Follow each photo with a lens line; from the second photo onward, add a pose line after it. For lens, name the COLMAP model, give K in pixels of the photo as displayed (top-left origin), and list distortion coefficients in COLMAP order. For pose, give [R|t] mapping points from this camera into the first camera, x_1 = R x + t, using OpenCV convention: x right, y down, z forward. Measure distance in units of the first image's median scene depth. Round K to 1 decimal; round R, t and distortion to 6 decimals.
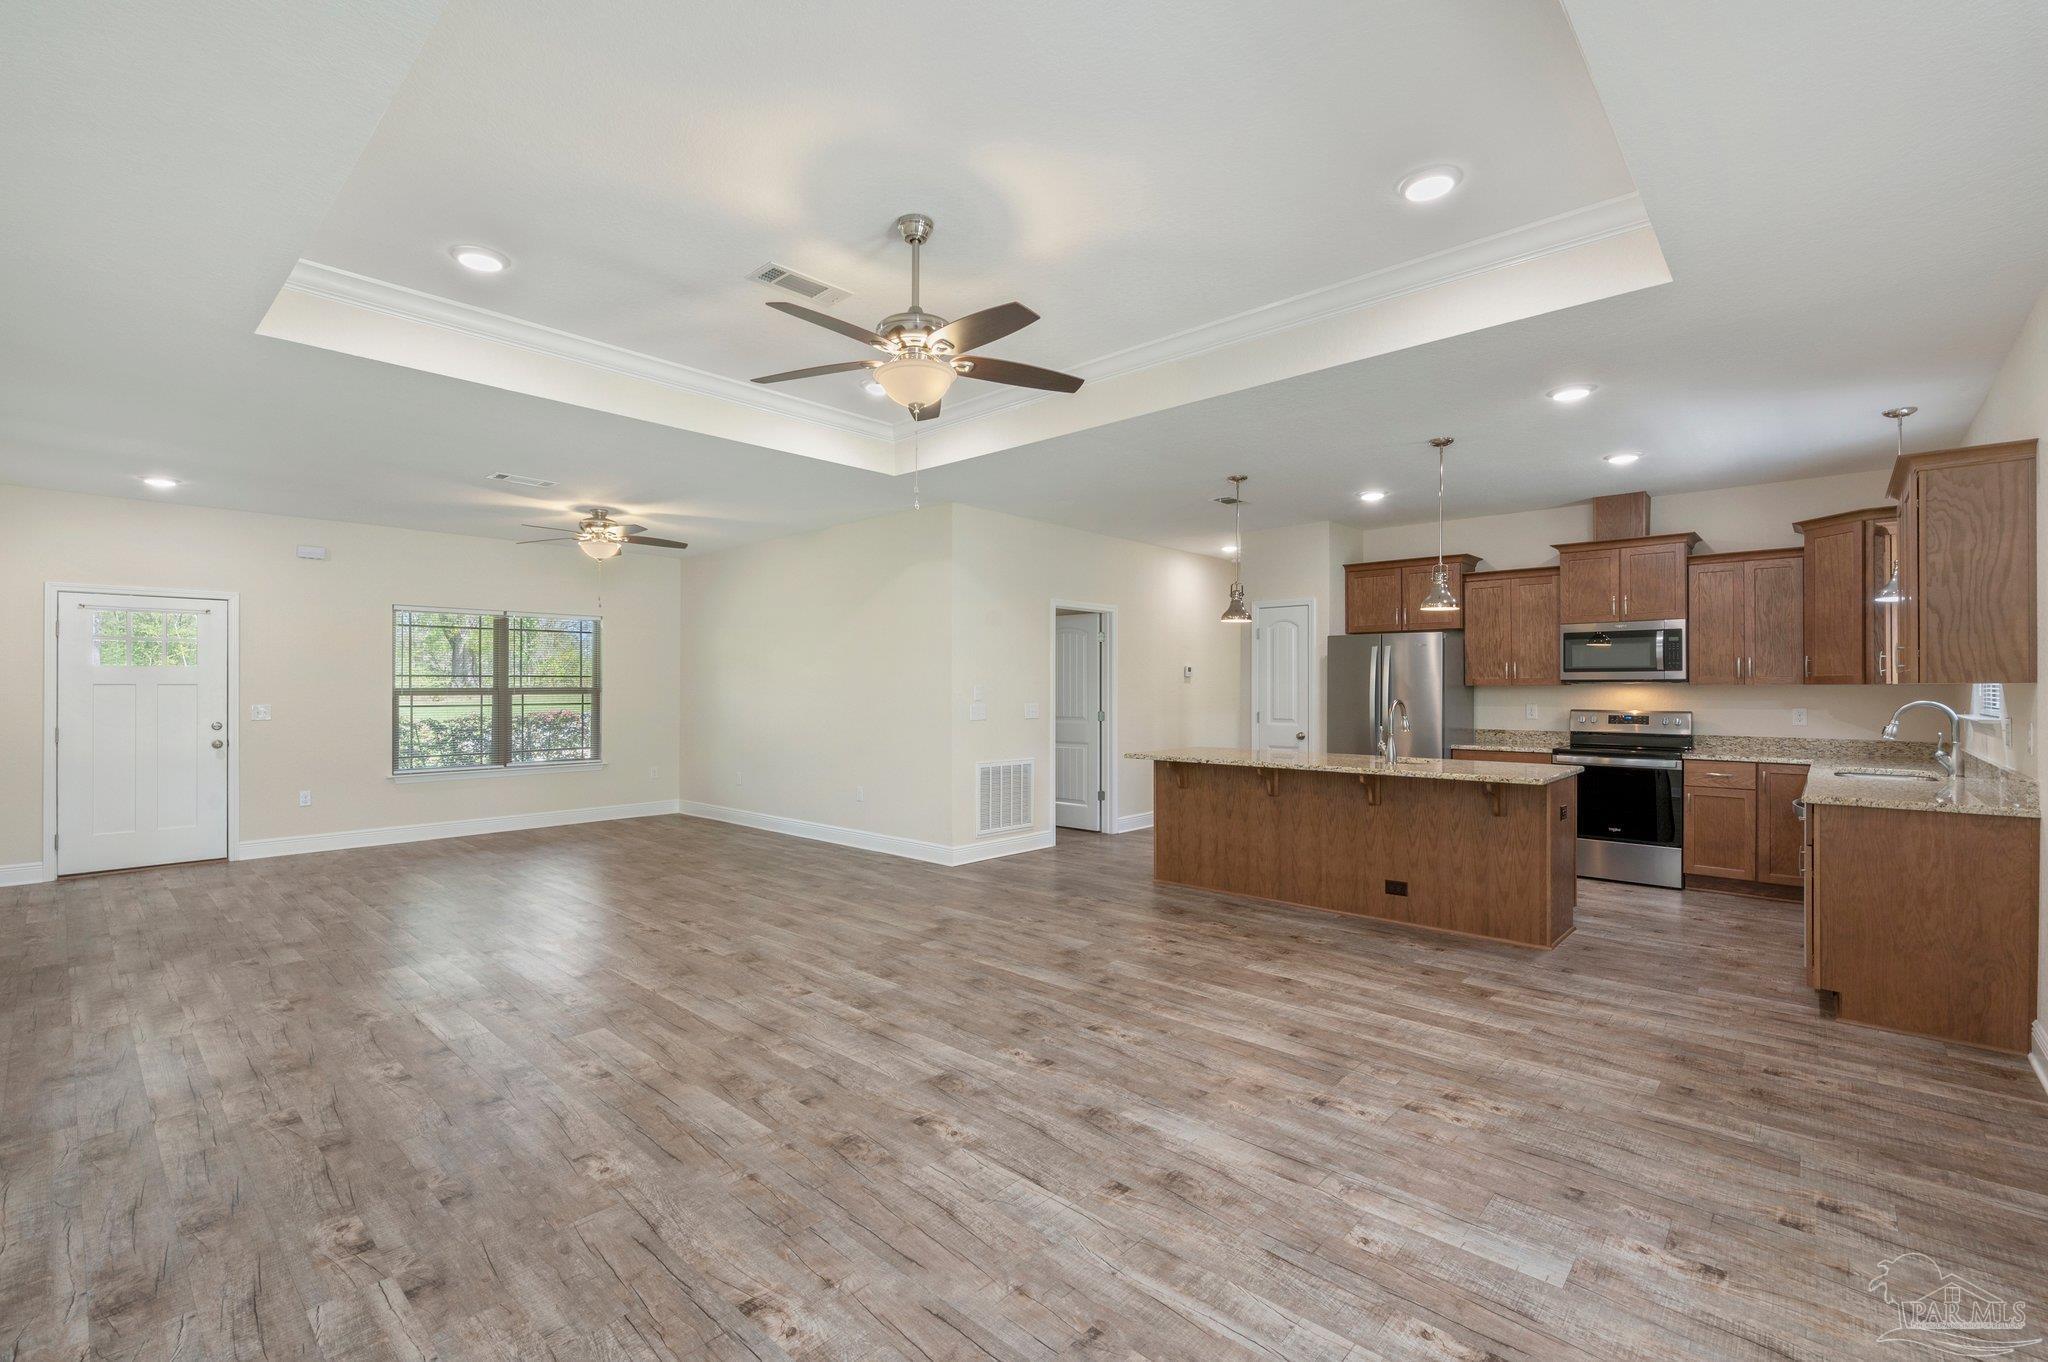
lens RADIAL K [[884.9, 0, 1017.9], [0, 884.9, 683.6], [0, 0, 1]] dist [-0.000431, -0.000427]
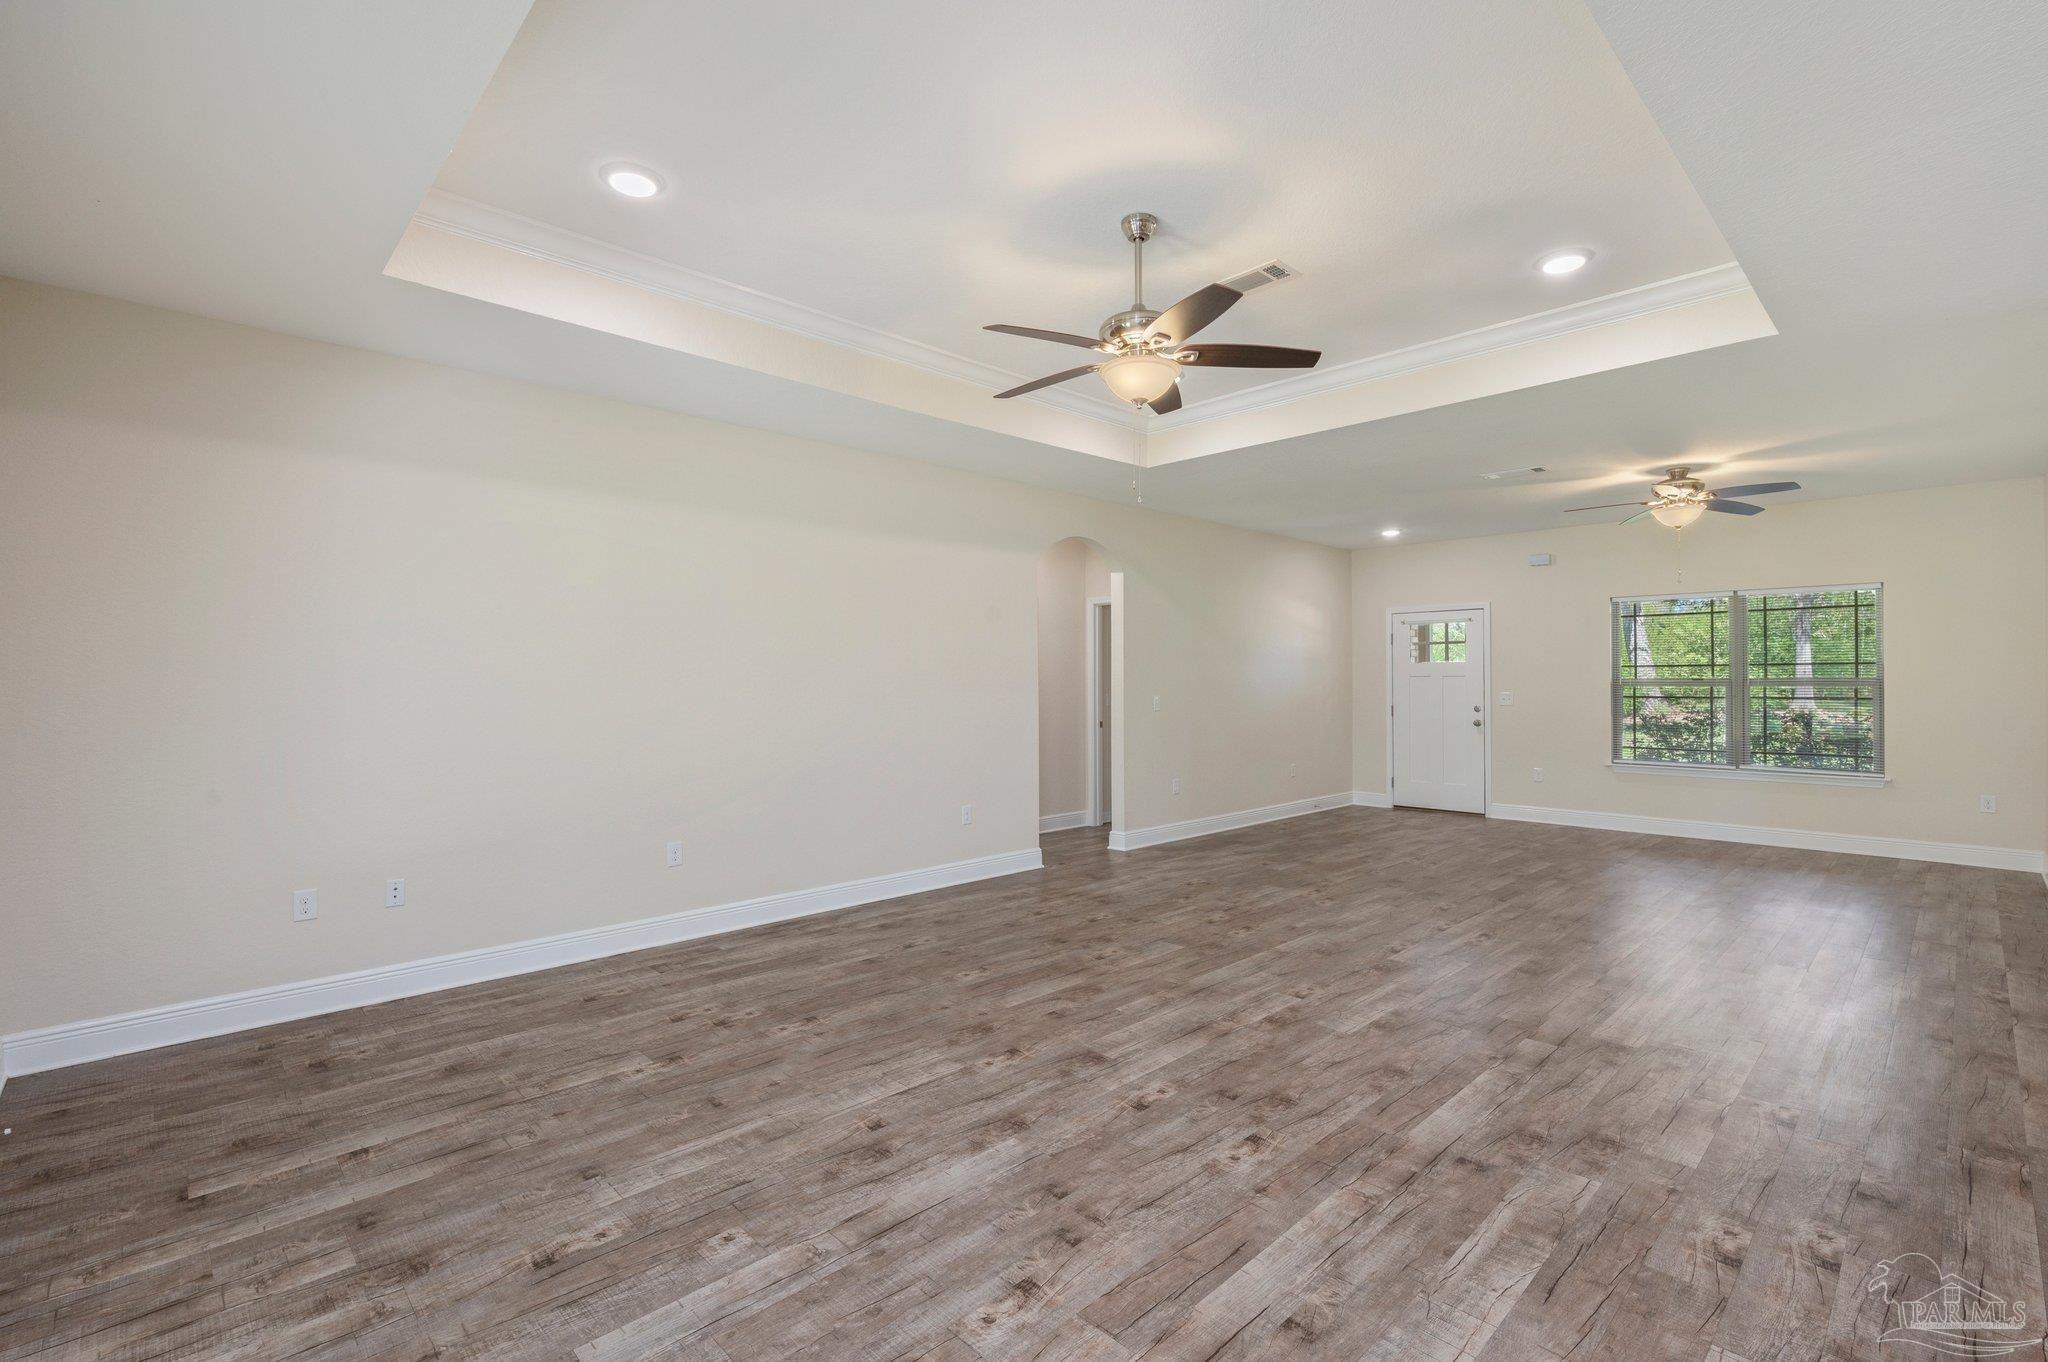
lens RADIAL K [[912.6, 0, 1028.3], [0, 912.6, 661.8], [0, 0, 1]] dist [-0.005624, 0.000842]
pose [[-0.055123, -0.020623, -0.998267, 0.773281], [0.007409, 0.999751, -0.021063, 0.006460], [0.998452, -0.008557, -0.054956, 0.770783]]
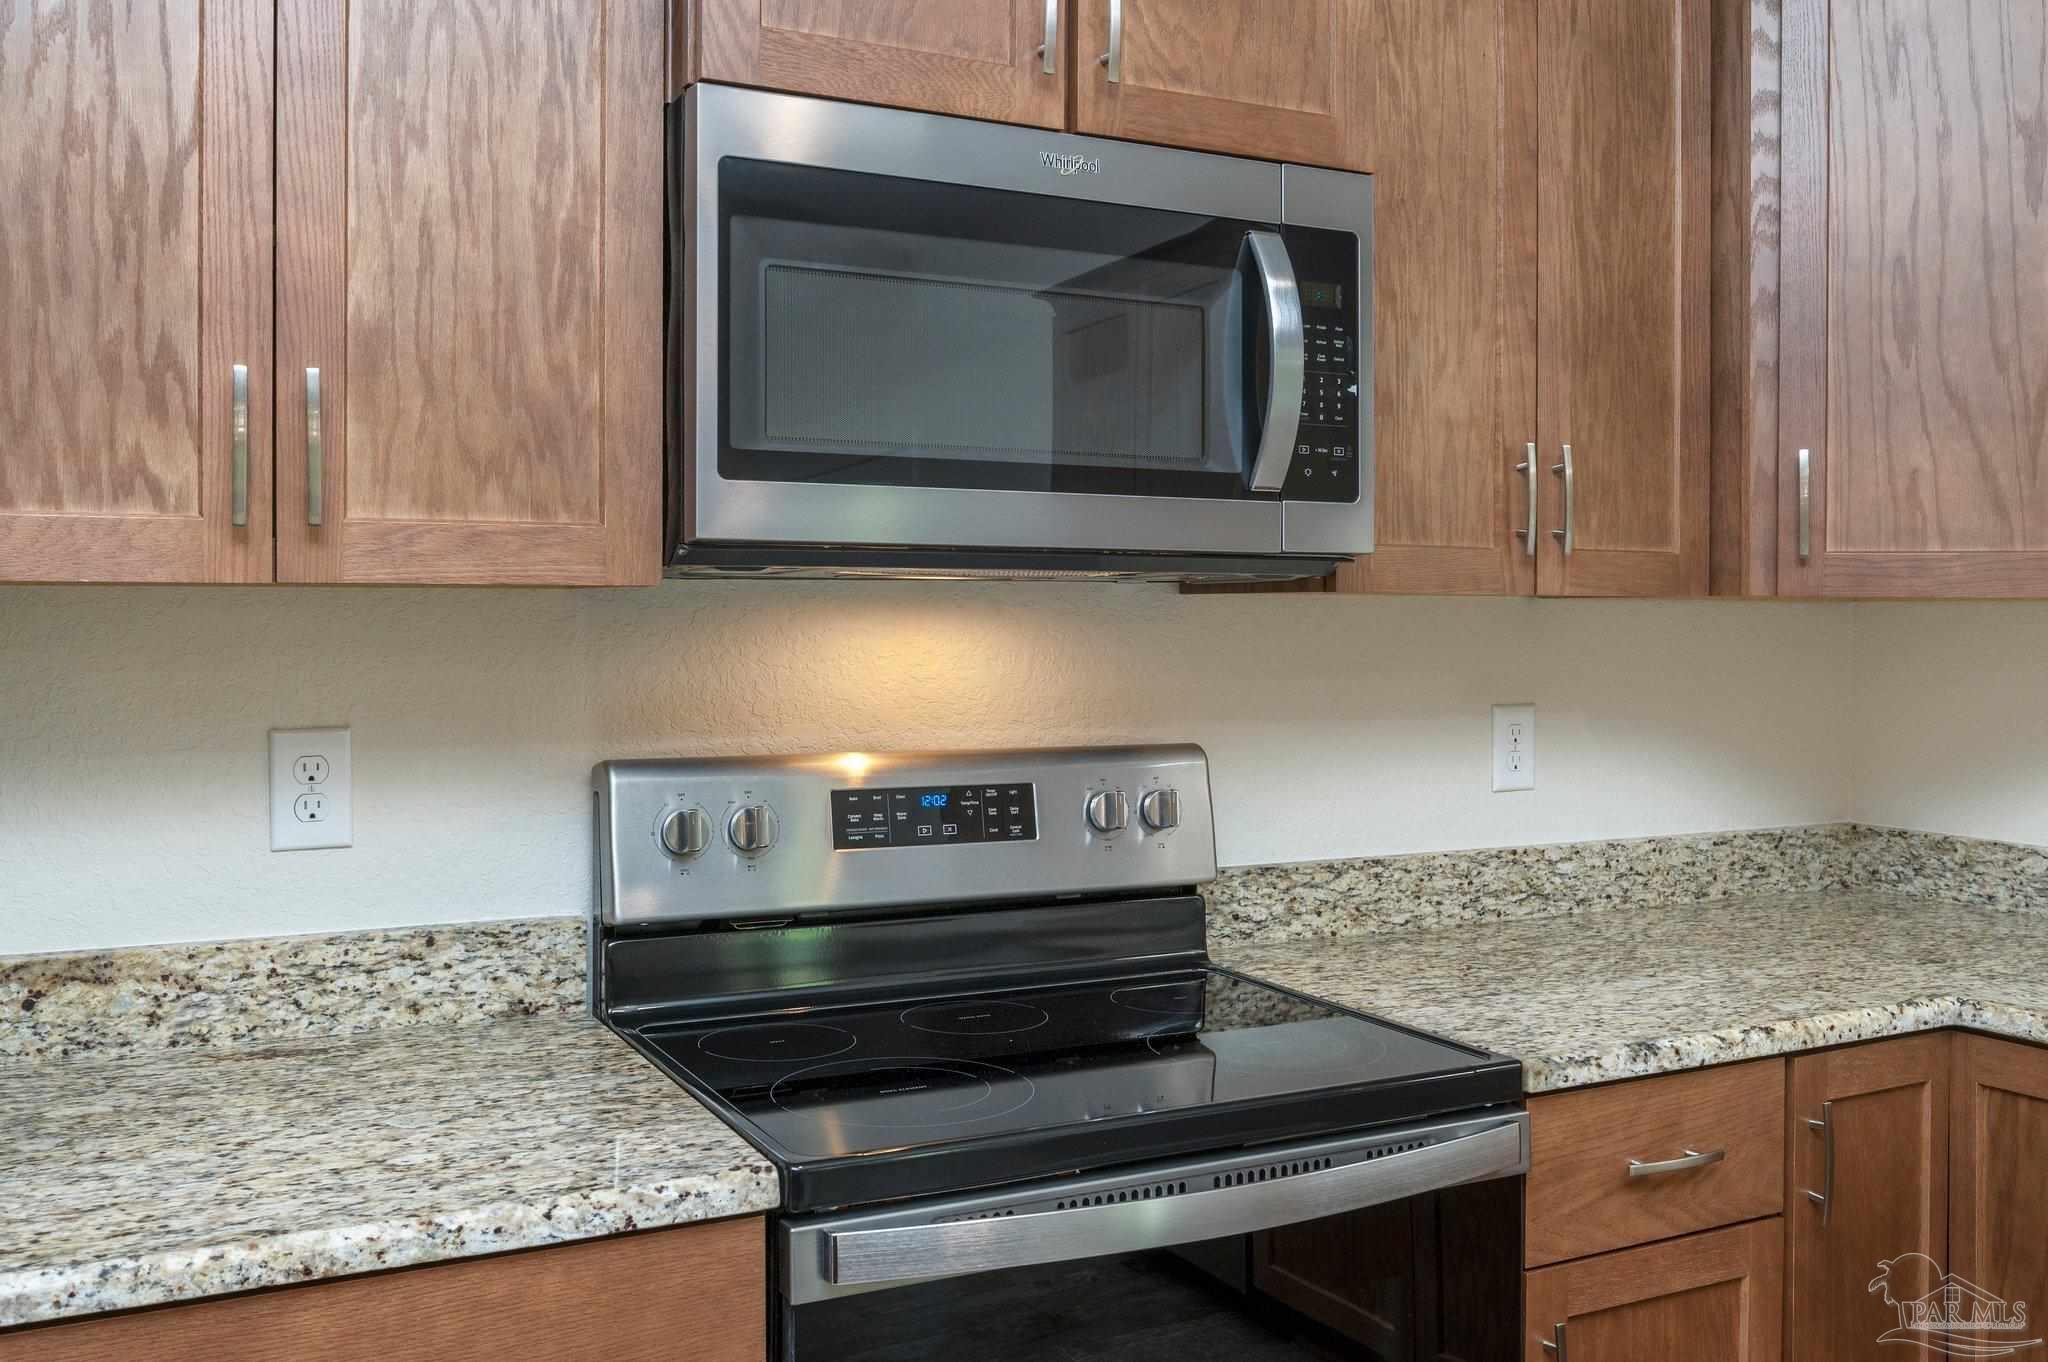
lens RADIAL K [[1777.9, 0, 1040.8], [0, 1777.9, 639.1], [0, 0, 1]] dist [-0.020230, -0.014079]
pose [[0.333582, -0.010993, 0.942657, 0.669993], [-0.009196, 0.999846, 0.014914, 0.008866], [-0.942676, -0.013644, 0.333430, 1.465955]]
